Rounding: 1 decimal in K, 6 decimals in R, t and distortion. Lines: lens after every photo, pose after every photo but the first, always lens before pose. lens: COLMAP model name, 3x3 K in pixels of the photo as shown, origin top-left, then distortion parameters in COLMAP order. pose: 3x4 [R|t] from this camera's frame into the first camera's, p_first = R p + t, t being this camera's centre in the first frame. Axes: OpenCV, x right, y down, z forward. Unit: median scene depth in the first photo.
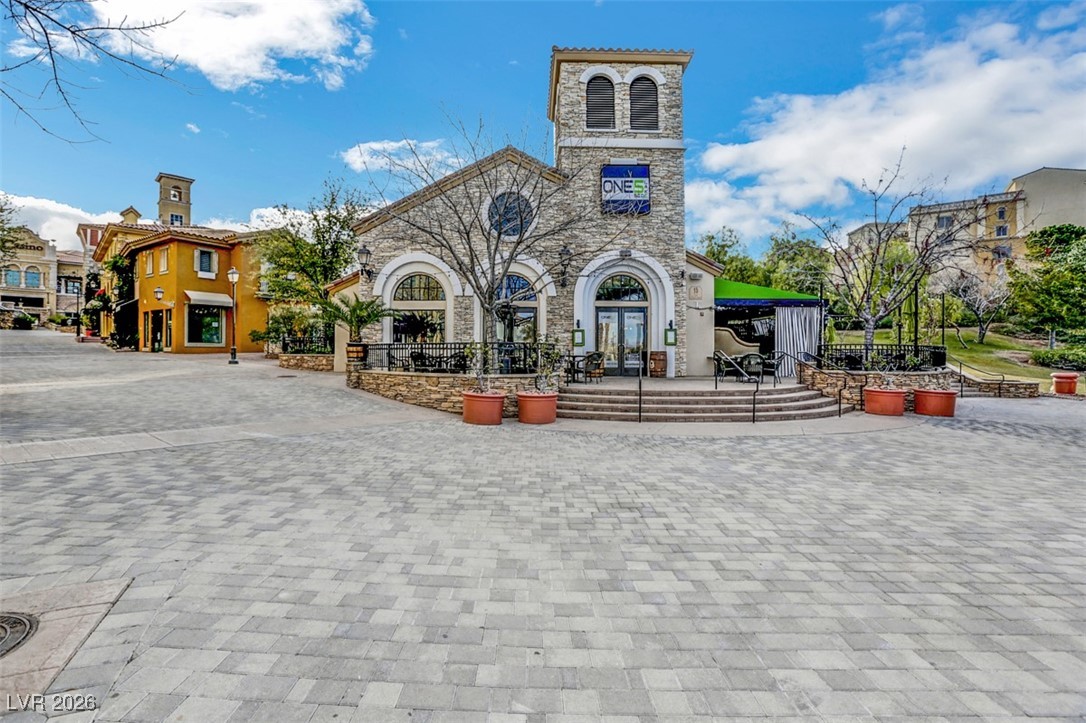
lens RADIAL K [[485.4, 0, 541.3], [0, 485.4, 346.2], [0, 0, 1]] dist [-0.000114, 0.000034]
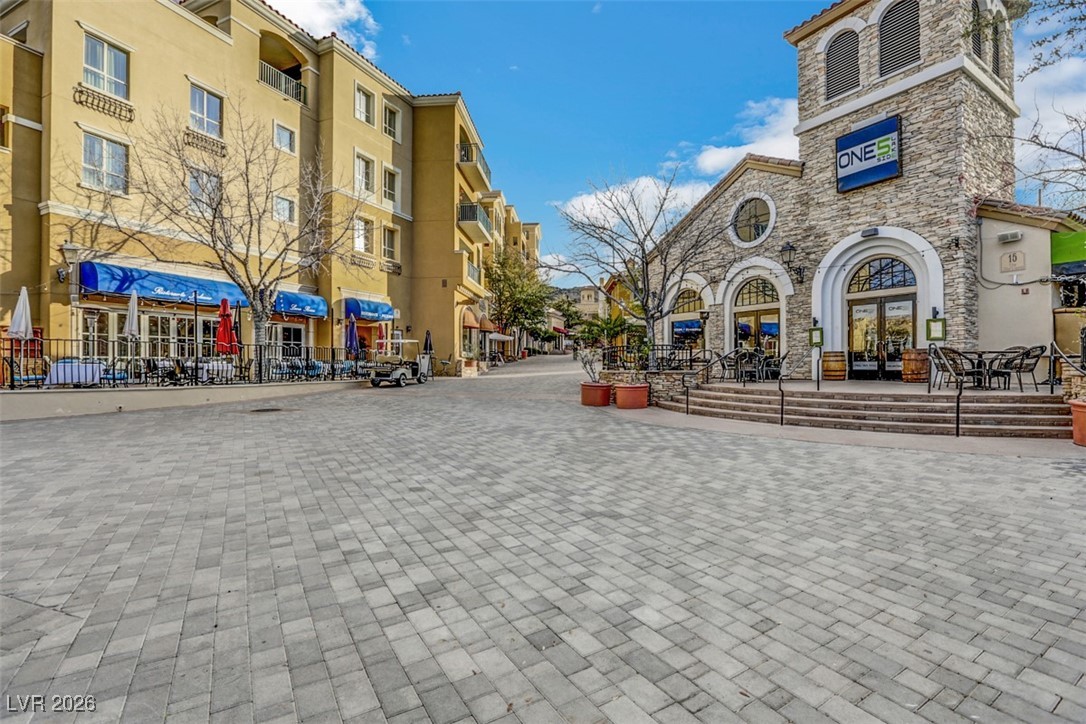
lens RADIAL K [[563.0, 0, 543.0], [0, 563.0, 362.0], [0, 0, 1]] dist [0.000606, 0.000081]
pose [[0.458620, -0.009133, -0.888586, 0.769780], [0.025753, 0.999664, 0.003017, 0.012702], [0.888259, -0.024267, 0.458701, 0.053611]]
